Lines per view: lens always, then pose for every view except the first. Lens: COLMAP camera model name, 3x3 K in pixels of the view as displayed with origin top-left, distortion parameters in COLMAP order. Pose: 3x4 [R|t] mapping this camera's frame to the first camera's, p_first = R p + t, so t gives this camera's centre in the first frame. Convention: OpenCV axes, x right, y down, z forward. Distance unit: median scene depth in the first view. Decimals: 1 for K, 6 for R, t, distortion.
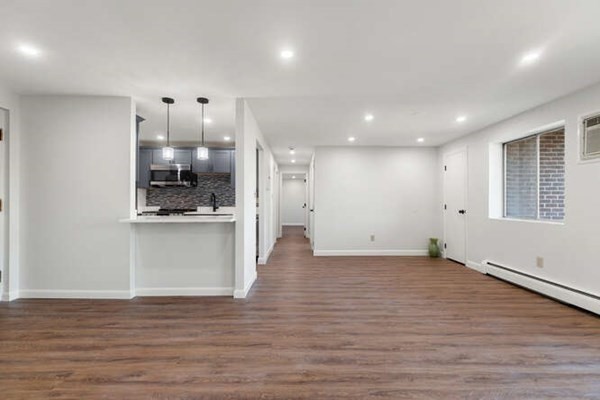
lens RADIAL K [[269.1, 0, 302.7], [0, 269.1, 200.4], [0, 0, 1]] dist [0.003656, 0.000165]
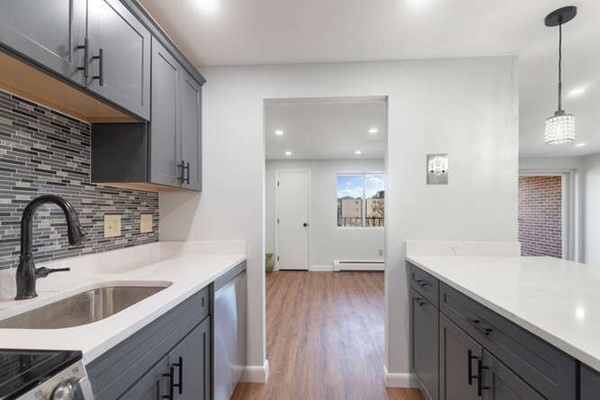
lens RADIAL K [[273.4, 0, 303.0], [0, 273.4, 211.5], [0, 0, 1]] dist [0.001383, 0.000321]
pose [[0.076157, -0.004701, 0.997085, -0.827442], [-0.008808, 0.999947, 0.005388, -0.030753], [-0.997057, -0.009192, 0.076112, 1.332450]]
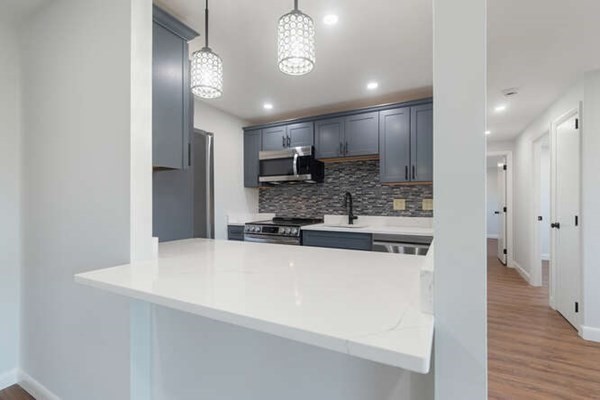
lens RADIAL K [[272.2, 0, 303.5], [0, 272.2, 201.1], [0, 0, 1]] dist [-0.000099, 0.000081]
pose [[0.874932, -0.006262, -0.484205, -0.219856], [0.009157, 0.999952, 0.003614, -0.018305], [0.484159, -0.007596, 0.874947, 0.724166]]
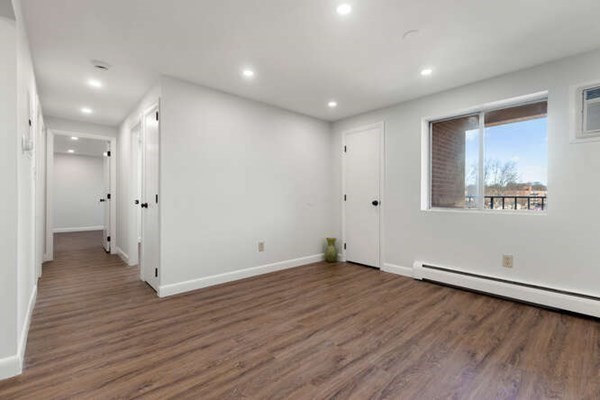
lens RADIAL K [[269.1, 0, 302.7], [0, 269.1, 200.4], [0, 0, 1]] dist [0.003656, 0.000165]
pose [[0.755064, -0.007320, 0.655610, -0.141055], [-0.007879, 0.999764, 0.020237, 0.027939], [-0.655603, -0.020445, 0.754829, 0.778237]]
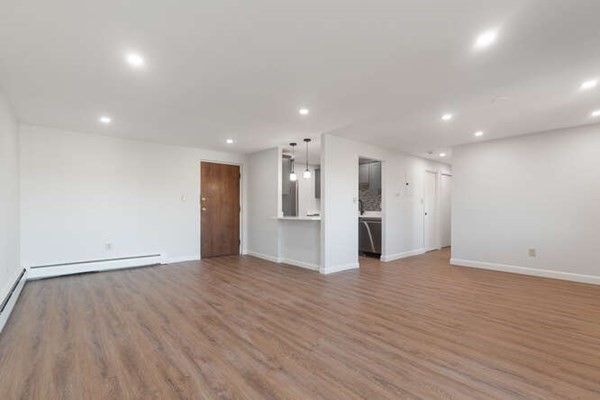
lens RADIAL K [[276.3, 0, 300.0], [0, 276.3, 200.0], [0, 0, 1]] dist [0.002306, 0.000089]
pose [[0.641080, -0.026747, -0.767008, 0.764657], [0.007954, 0.999570, -0.028209, 0.010888], [0.767433, 0.011983, 0.641018, -0.034893]]
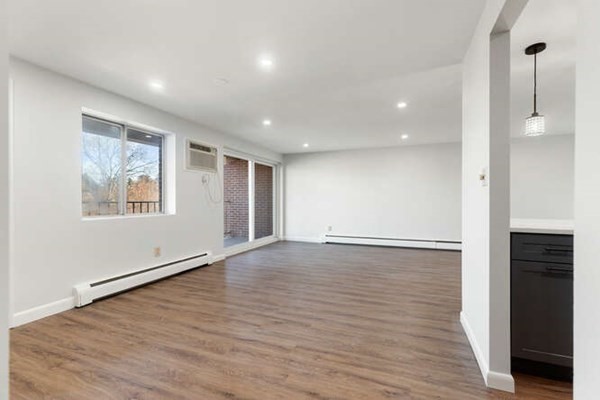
lens RADIAL K [[269.1, 0, 302.7], [0, 269.1, 200.4], [0, 0, 1]] dist [0.003656, 0.000165]
pose [[-0.923061, -0.004456, 0.384627, -0.086101], [-0.007172, 0.999958, -0.005627, 0.020916], [-0.384586, -0.007952, -0.923055, 1.757961]]
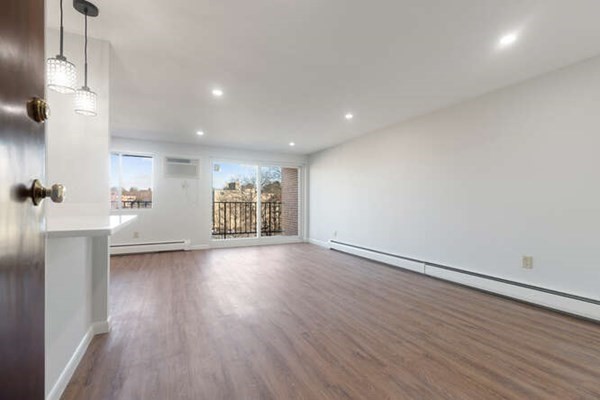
lens RADIAL K [[269.1, 0, 302.7], [0, 269.1, 200.4], [0, 0, 1]] dist [0.003656, 0.000165]
pose [[-0.432662, 0.004367, 0.901546, -1.004163], [-0.012600, 0.999861, -0.010891, 0.025163], [-0.901468, -0.016072, -0.432547, 0.789603]]
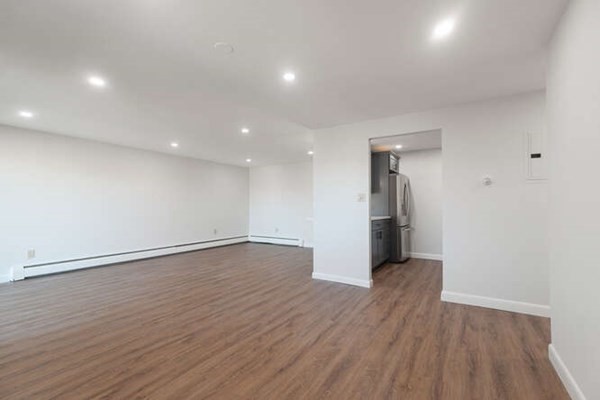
lens RADIAL K [[269.1, 0, 302.7], [0, 269.1, 200.4], [0, 0, 1]] dist [0.003656, 0.000165]
pose [[-0.537218, -0.022133, -0.843153, 0.879007], [0.006356, 0.999521, -0.030288, 0.015790], [0.843420, -0.021630, -0.536820, 1.562978]]
